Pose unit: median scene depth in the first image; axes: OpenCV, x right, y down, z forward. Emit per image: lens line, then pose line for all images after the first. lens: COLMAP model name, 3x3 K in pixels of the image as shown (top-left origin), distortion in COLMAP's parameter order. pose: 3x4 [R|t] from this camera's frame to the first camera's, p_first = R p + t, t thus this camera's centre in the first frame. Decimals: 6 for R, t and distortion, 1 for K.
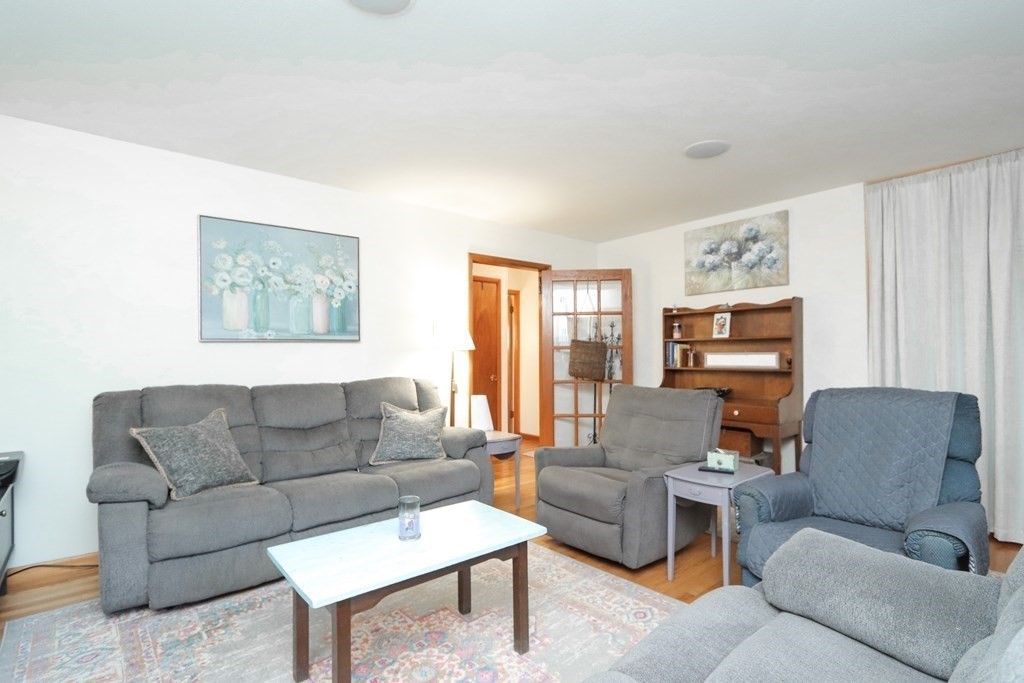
lens RADIAL K [[481.8, 0, 510.7], [0, 481.8, 349.4], [0, 0, 1]] dist [-0.020029, 0.000509]
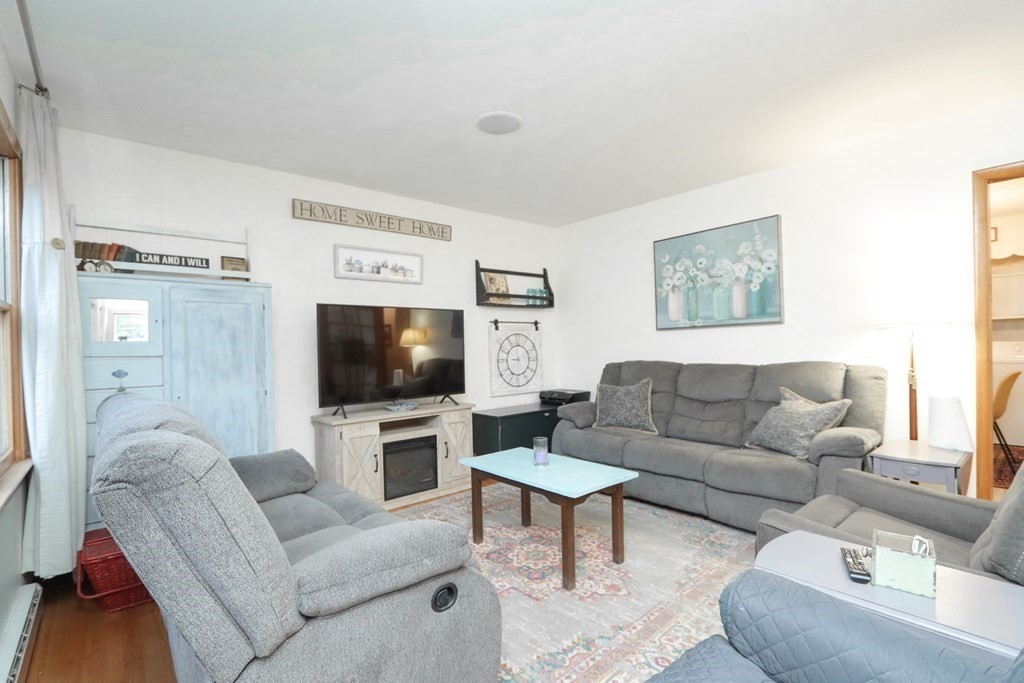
lens RADIAL K [[481.8, 0, 511.3], [0, 481.8, 344.4], [0, 0, 1]] dist [-0.020029, 0.000509]
pose [[0.006126, -0.001460, -0.999980, 0.704966], [0.032140, 0.999483, -0.001263, 0.011365], [0.999465, -0.032132, 0.006170, 0.501062]]
